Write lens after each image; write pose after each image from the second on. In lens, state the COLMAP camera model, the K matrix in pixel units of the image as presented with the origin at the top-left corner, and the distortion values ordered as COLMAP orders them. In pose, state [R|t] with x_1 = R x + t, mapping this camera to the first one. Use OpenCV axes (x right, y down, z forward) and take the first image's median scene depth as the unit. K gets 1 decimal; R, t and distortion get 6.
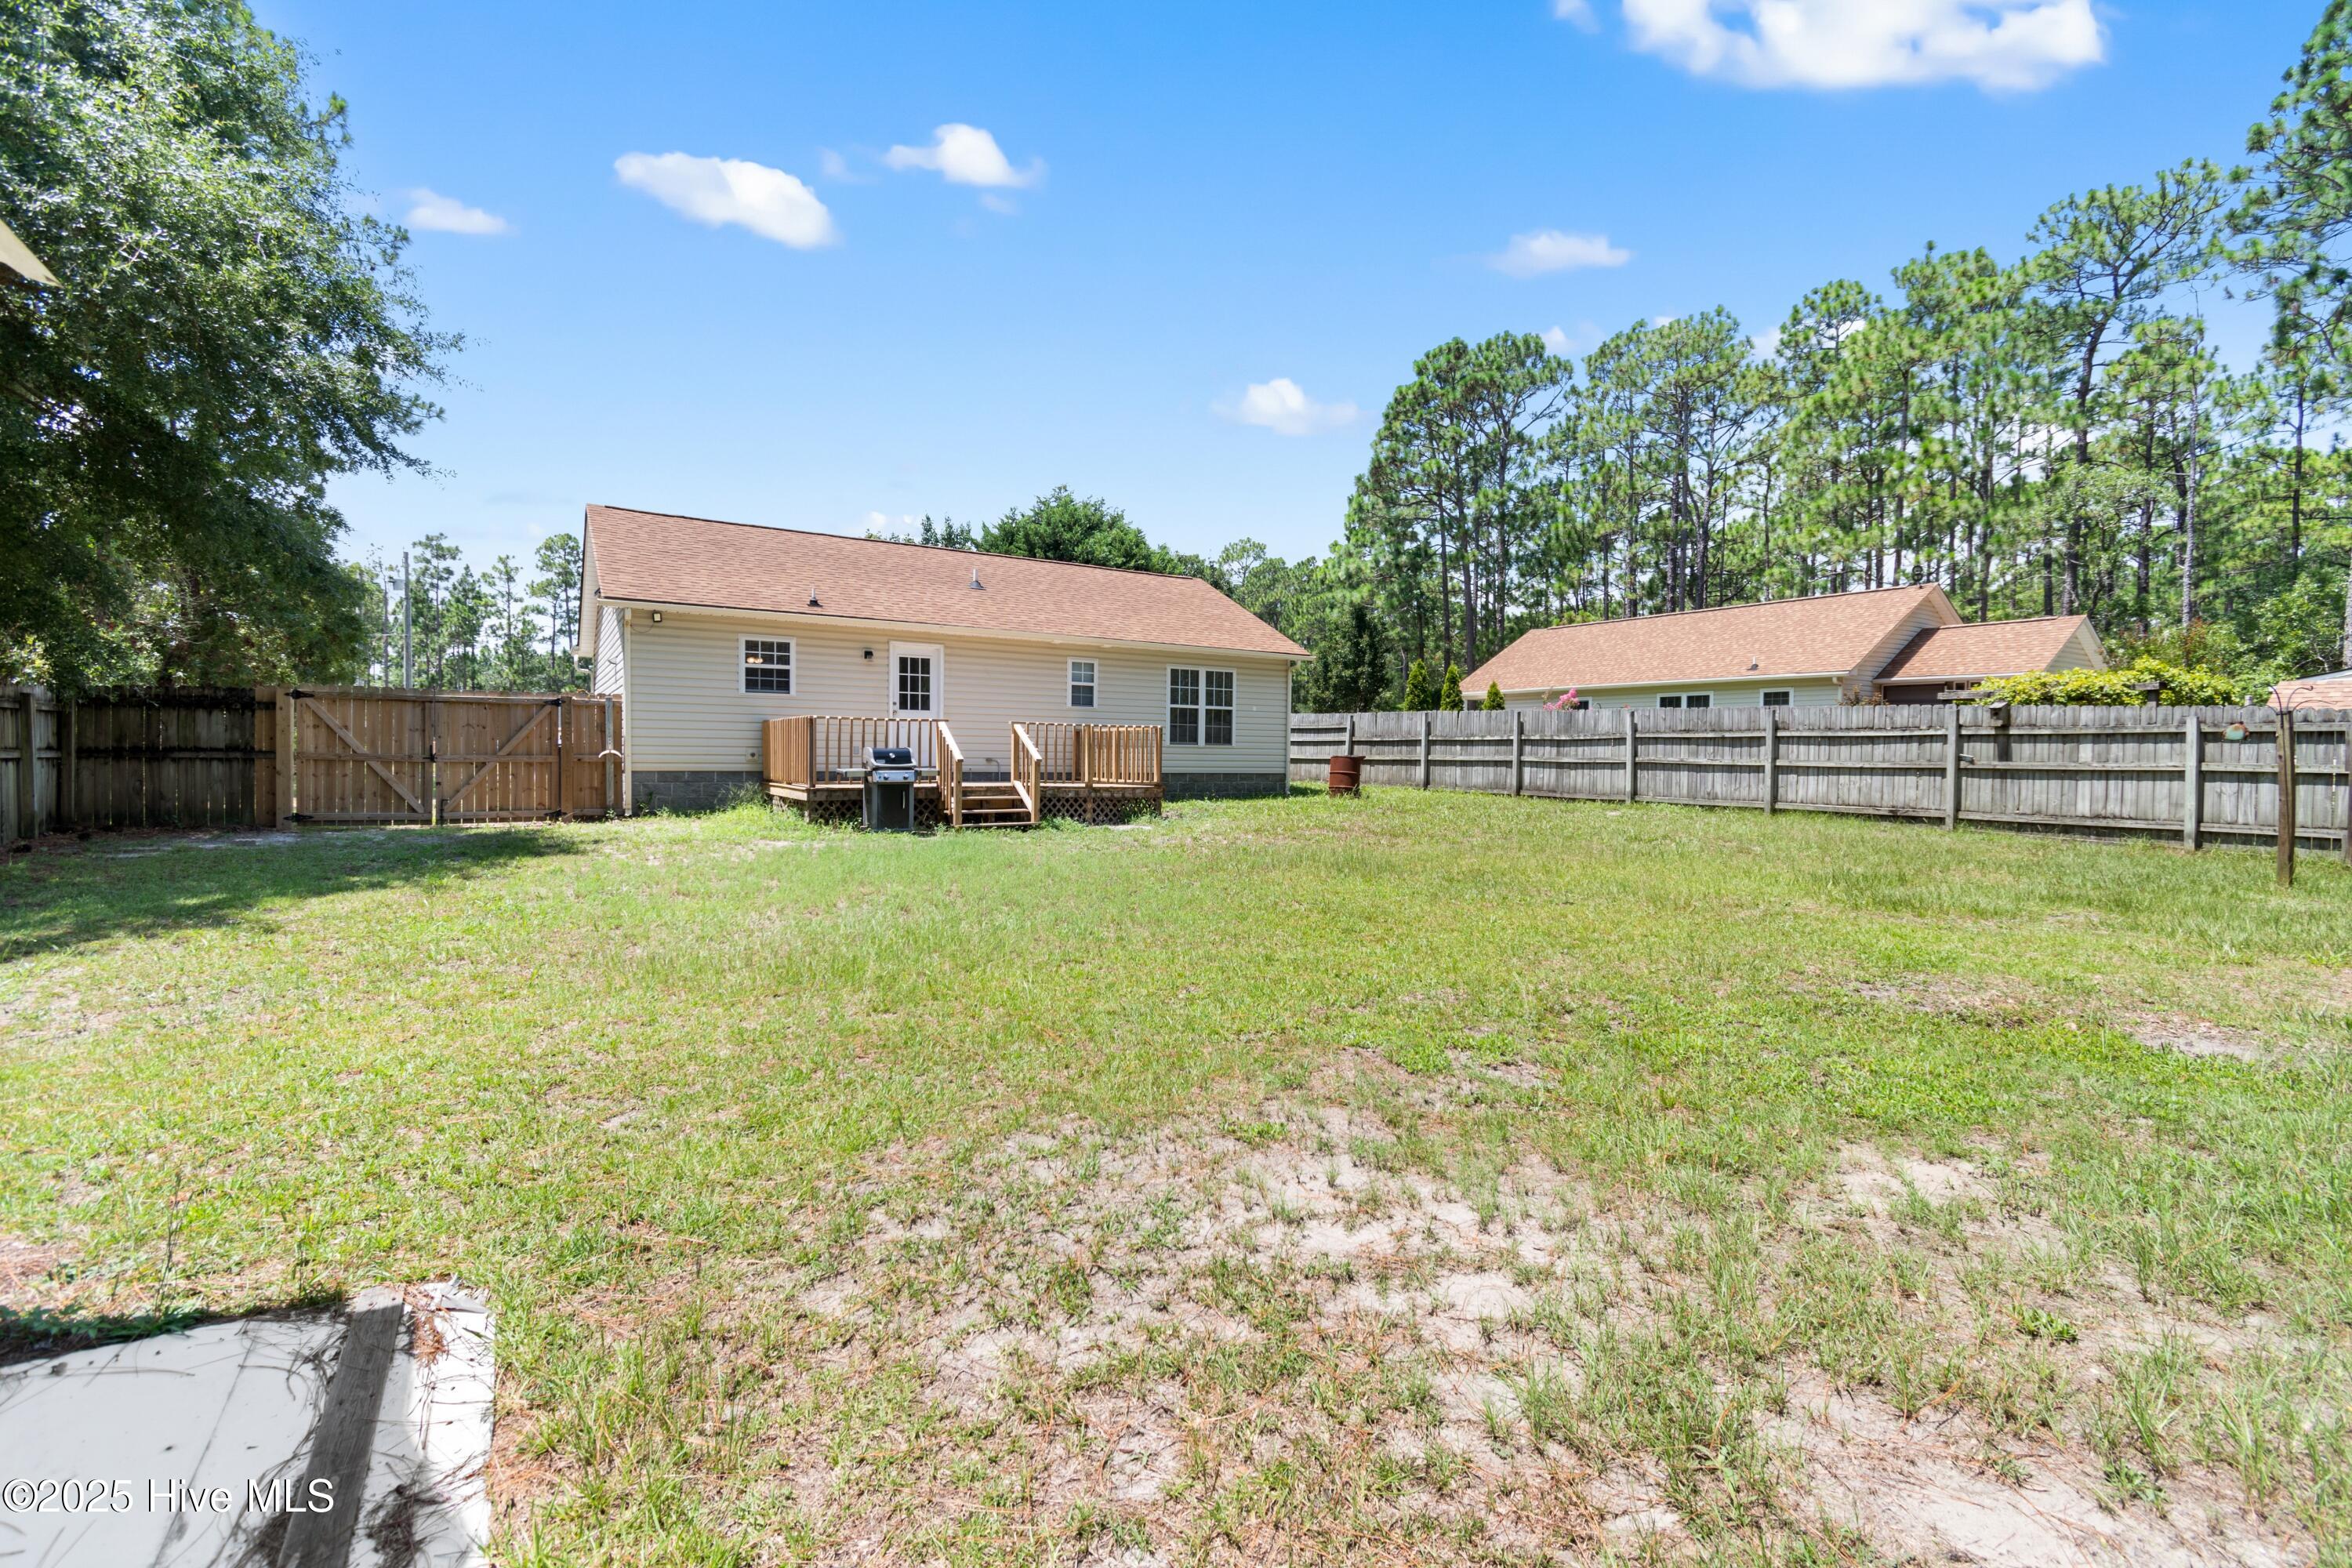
lens RADIAL K [[1032.0, 0, 1167.4], [0, 1032.0, 778.7], [0, 0, 1]] dist [0.003698, -0.002148]
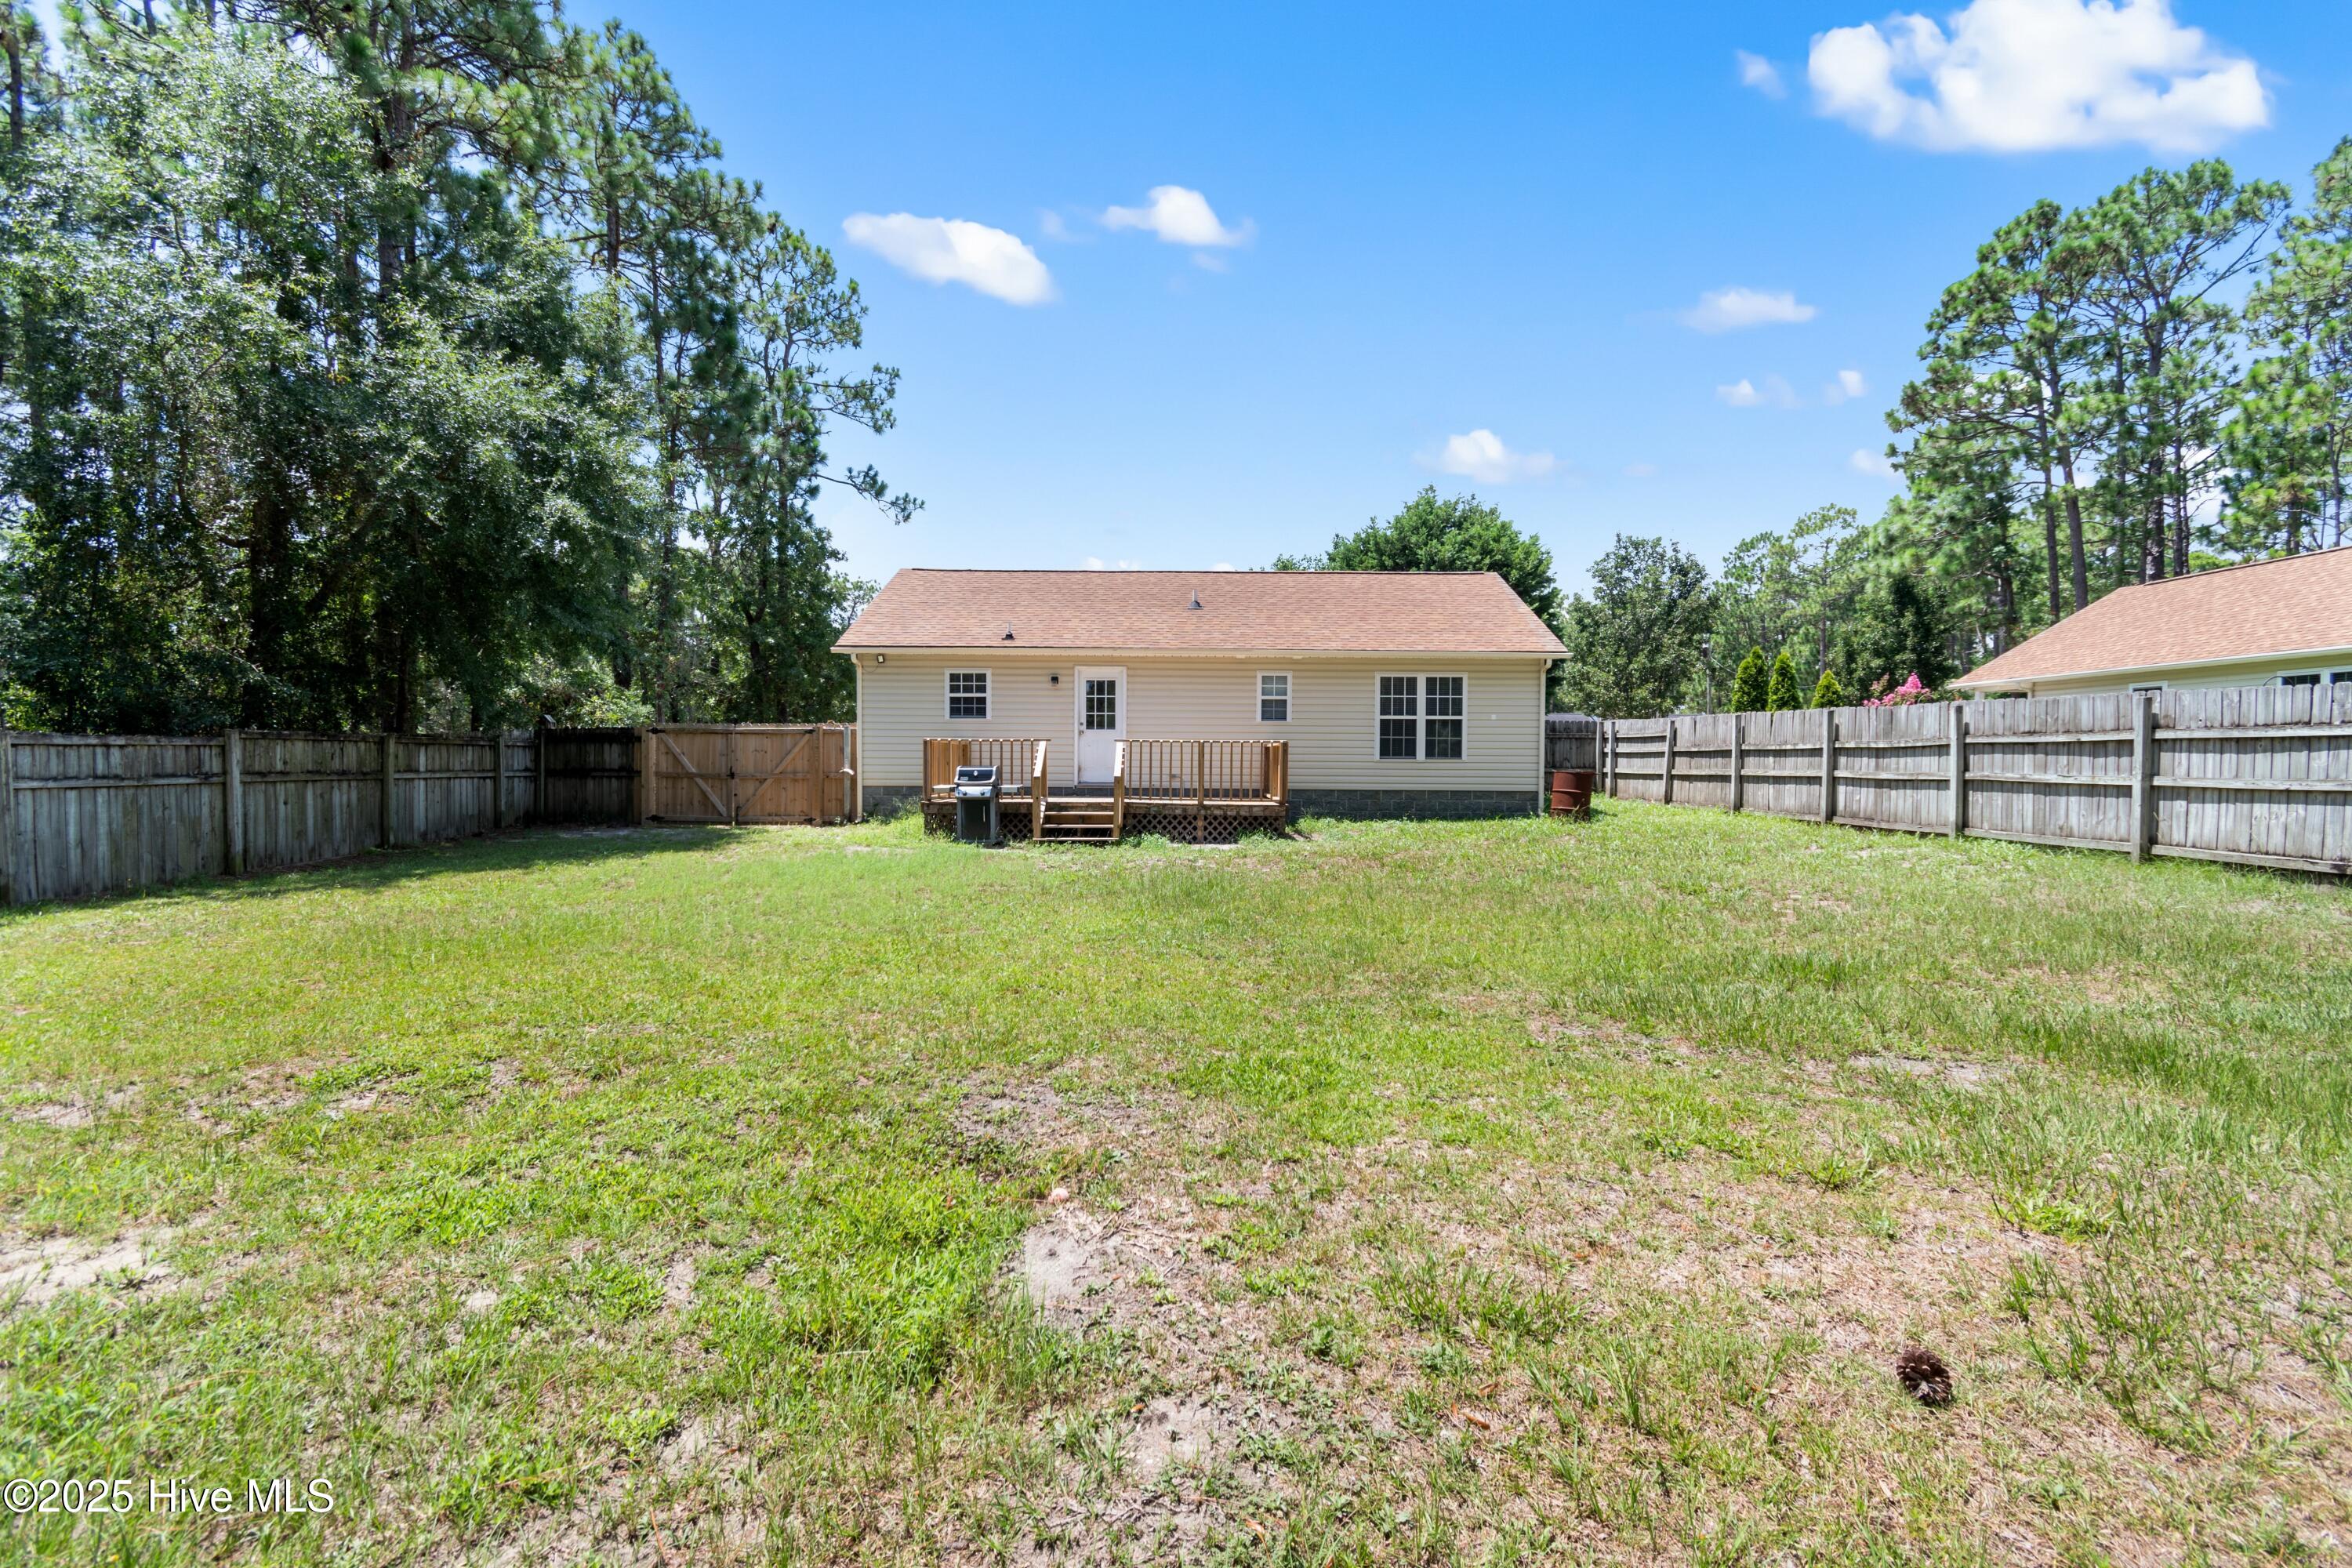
lens RADIAL K [[1032.0, 0, 1174.9], [0, 1032.0, 777.8], [0, 0, 1]] dist [0.003698, -0.002148]
pose [[0.846824, 0.000971, -0.531872, 0.372366], [-0.008186, 0.999904, -0.011209, -0.005016], [0.531810, 0.013846, 0.846750, 0.135337]]
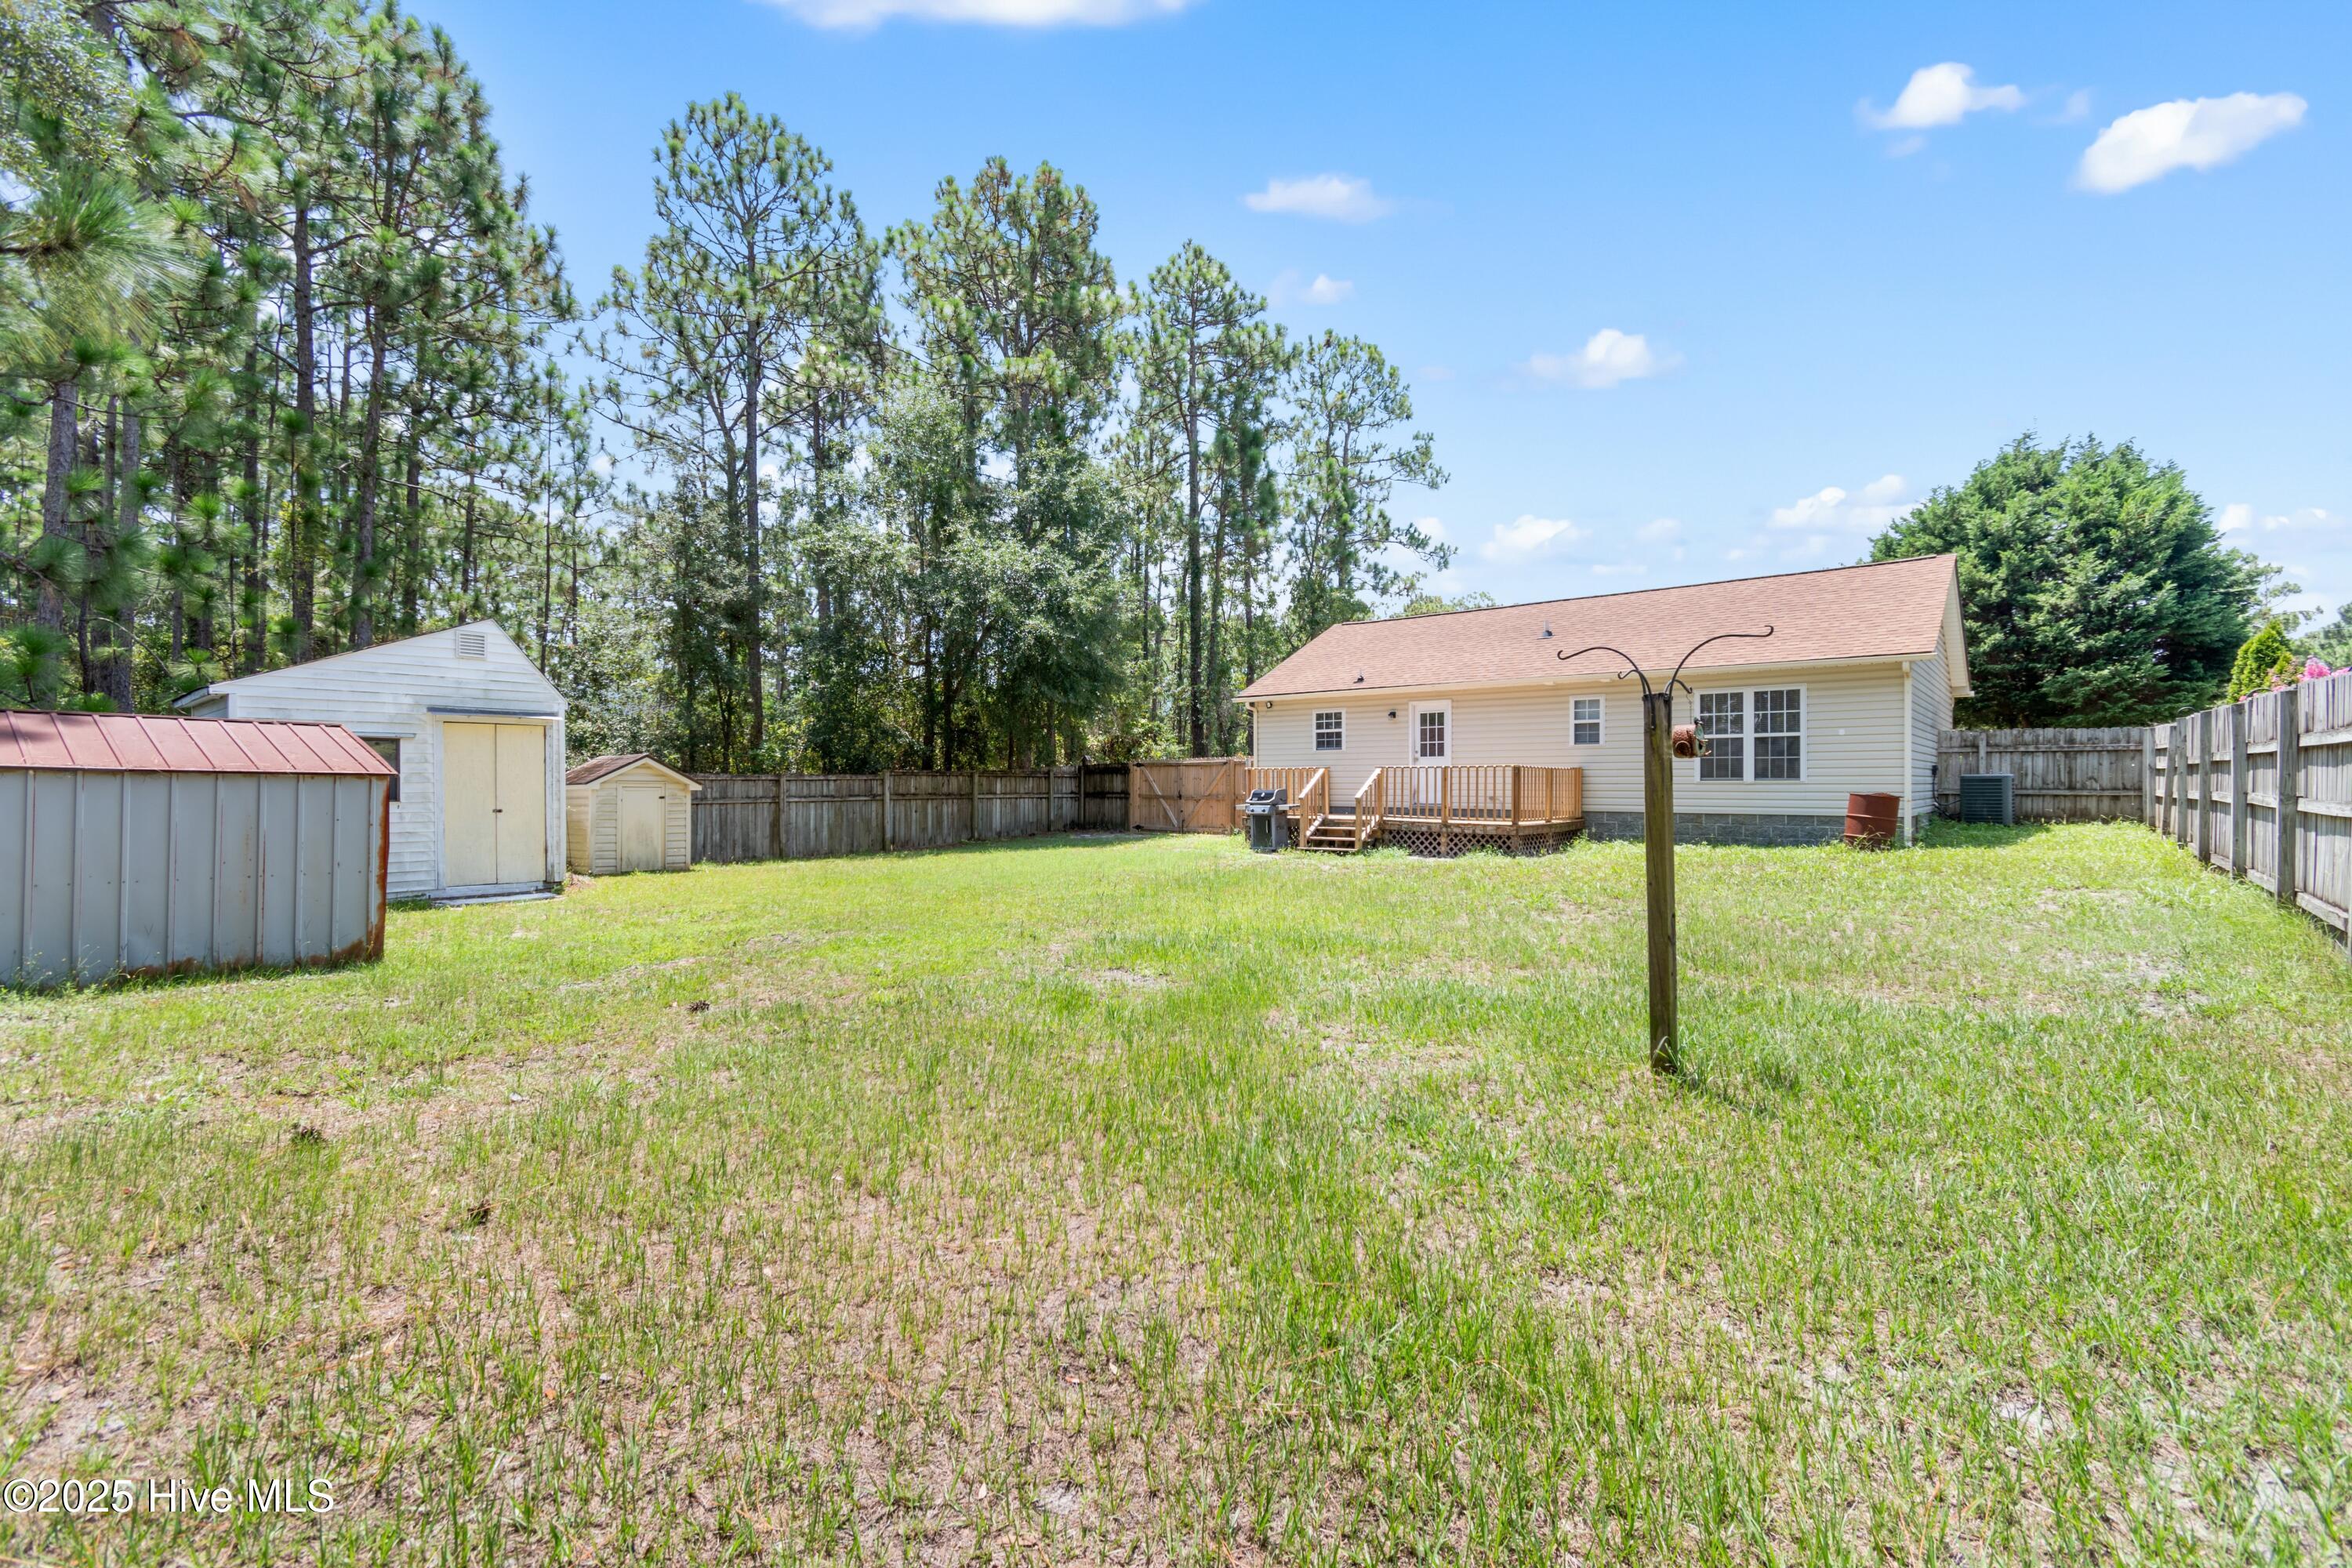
lens RADIAL K [[1032.0, 0, 1163.8], [0, 1032.0, 781.9], [0, 0, 1]] dist [0.003698, -0.002148]
pose [[0.293039, -0.016170, -0.955964, 0.776646], [-0.019948, 0.999536, -0.023022, -0.003318], [0.955892, 0.025816, 0.292580, 0.342432]]
